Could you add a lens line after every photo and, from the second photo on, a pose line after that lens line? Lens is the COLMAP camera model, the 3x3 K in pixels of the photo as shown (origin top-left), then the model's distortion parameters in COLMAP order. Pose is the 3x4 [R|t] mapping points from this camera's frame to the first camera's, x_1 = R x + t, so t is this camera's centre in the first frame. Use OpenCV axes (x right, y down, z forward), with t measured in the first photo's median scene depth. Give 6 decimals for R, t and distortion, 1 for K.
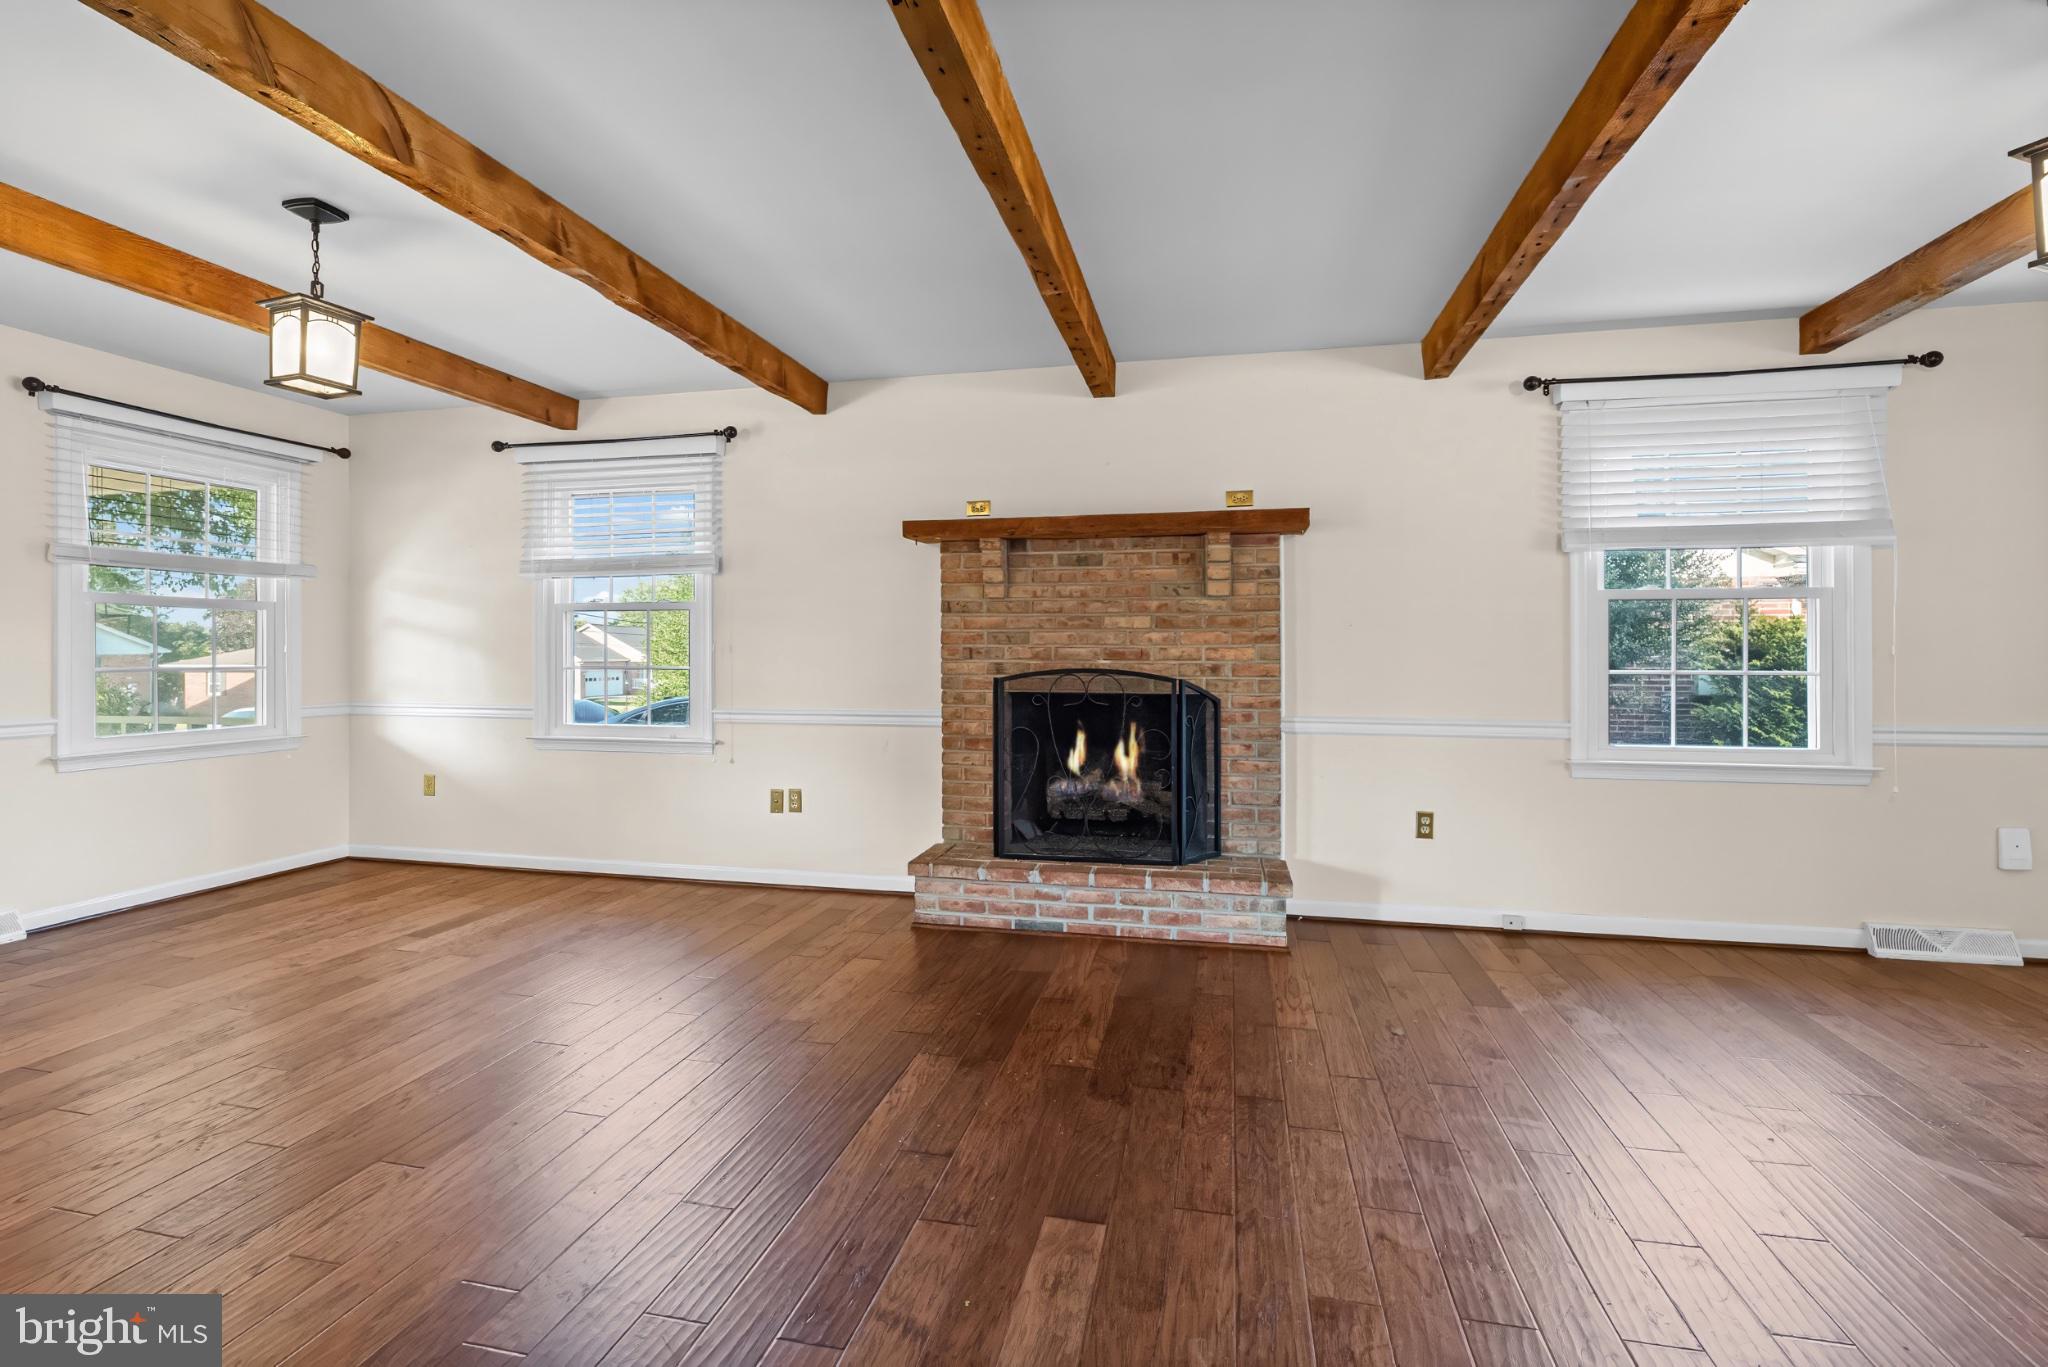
lens RADIAL K [[927.0, 0, 1017.2], [0, 927.0, 651.3], [0, 0, 1]] dist [-0.003727, -0.000190]
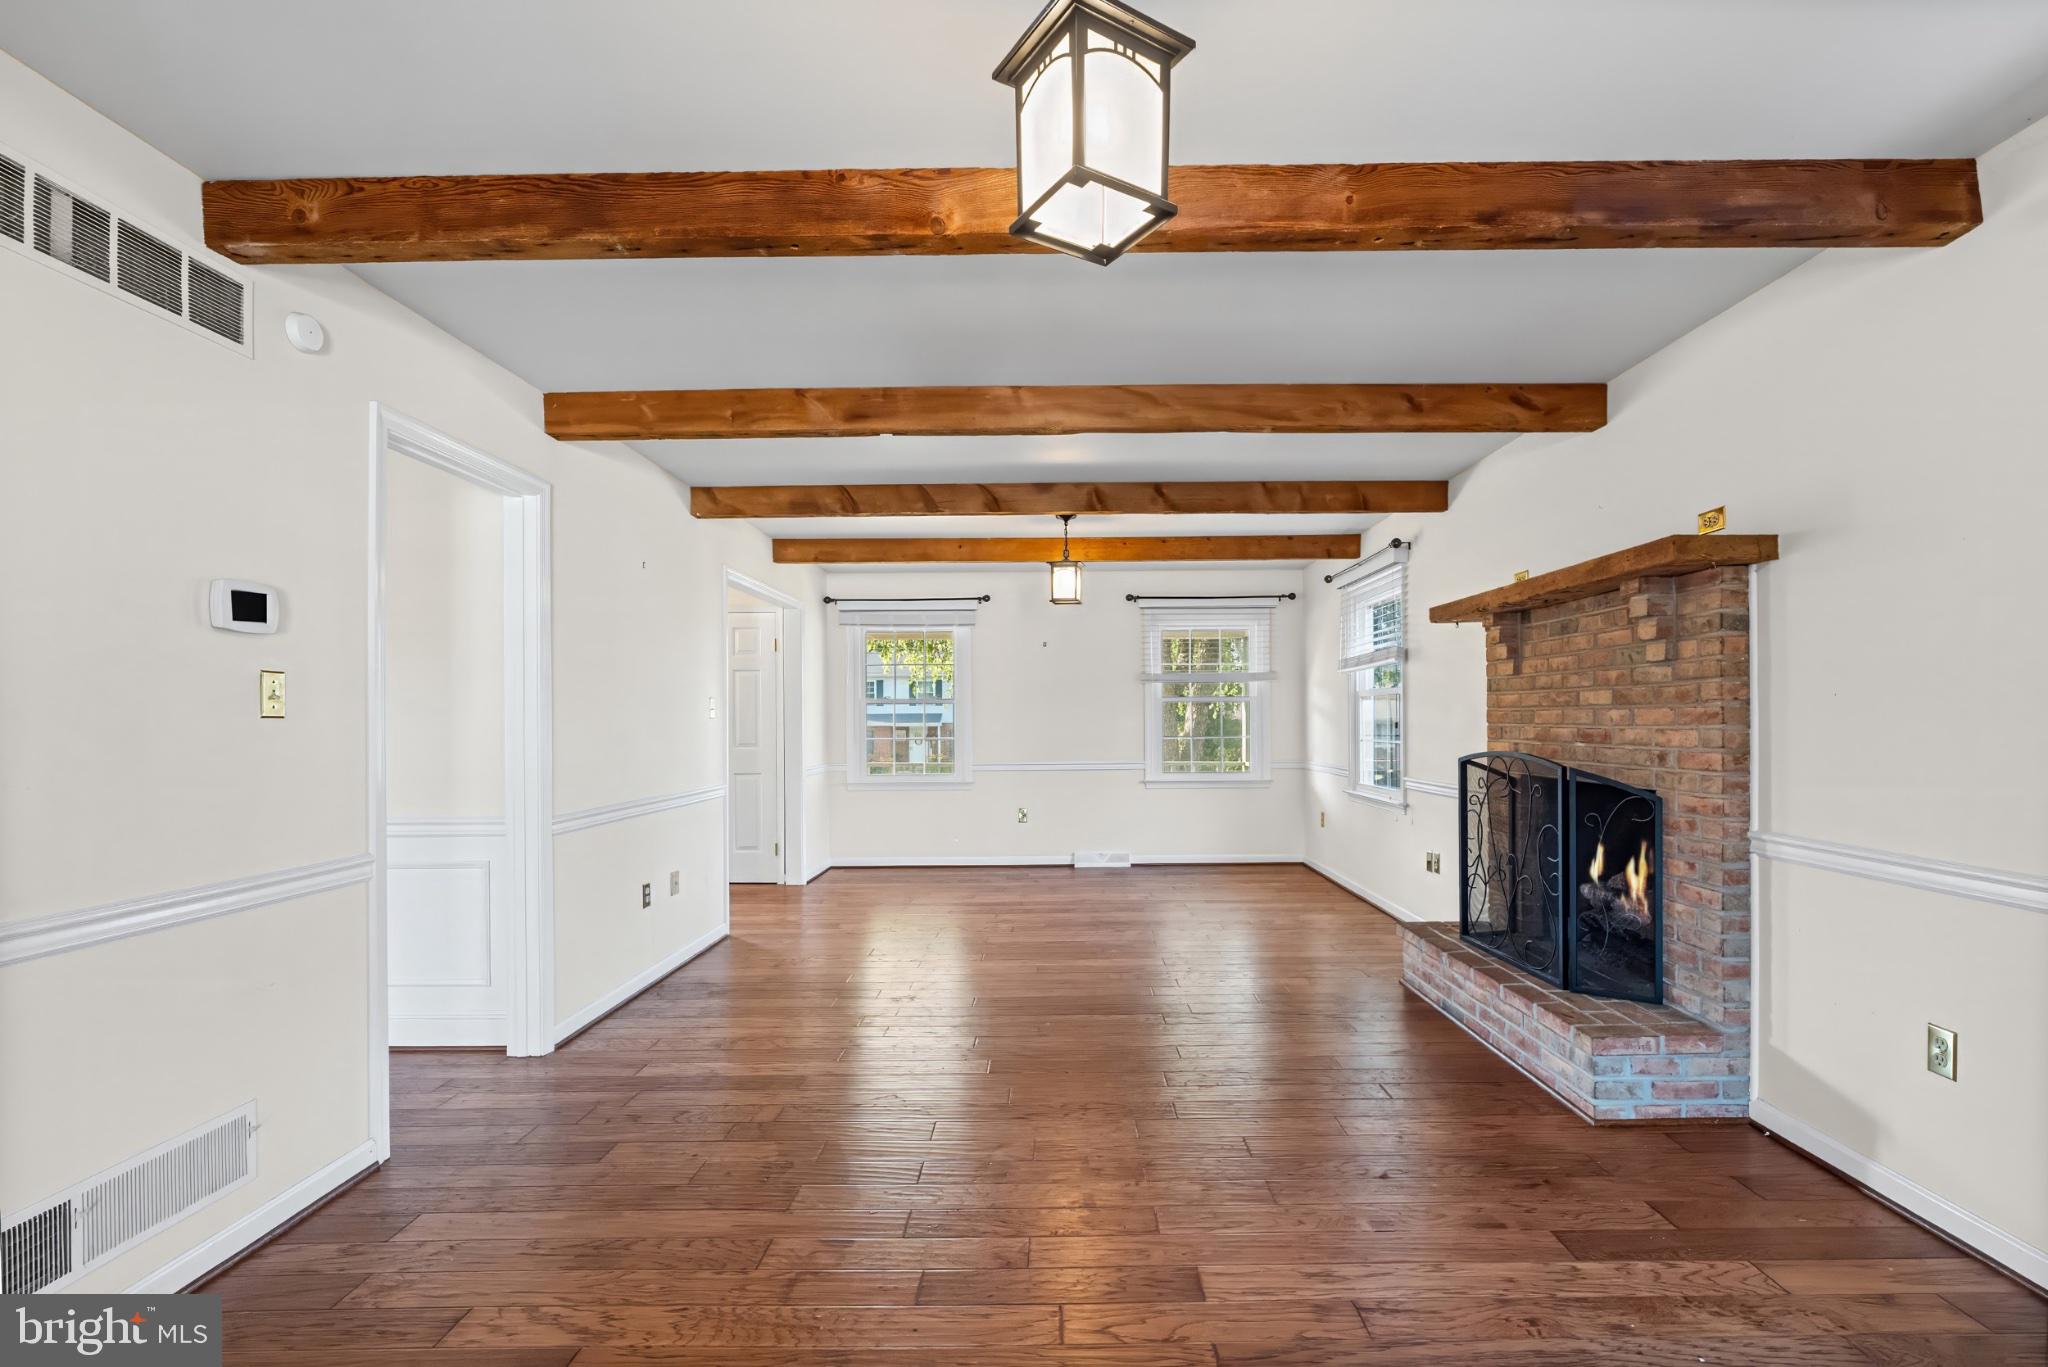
lens RADIAL K [[934.0, 0, 1067.6], [0, 934.0, 721.9], [0, 0, 1]] dist [-0.000885, 0.000053]
pose [[0.230848, -0.001090, -0.972989, 0.829360], [0.009020, 0.999959, 0.001020, -0.015097], [0.972948, -0.009011, 0.230848, 0.346589]]
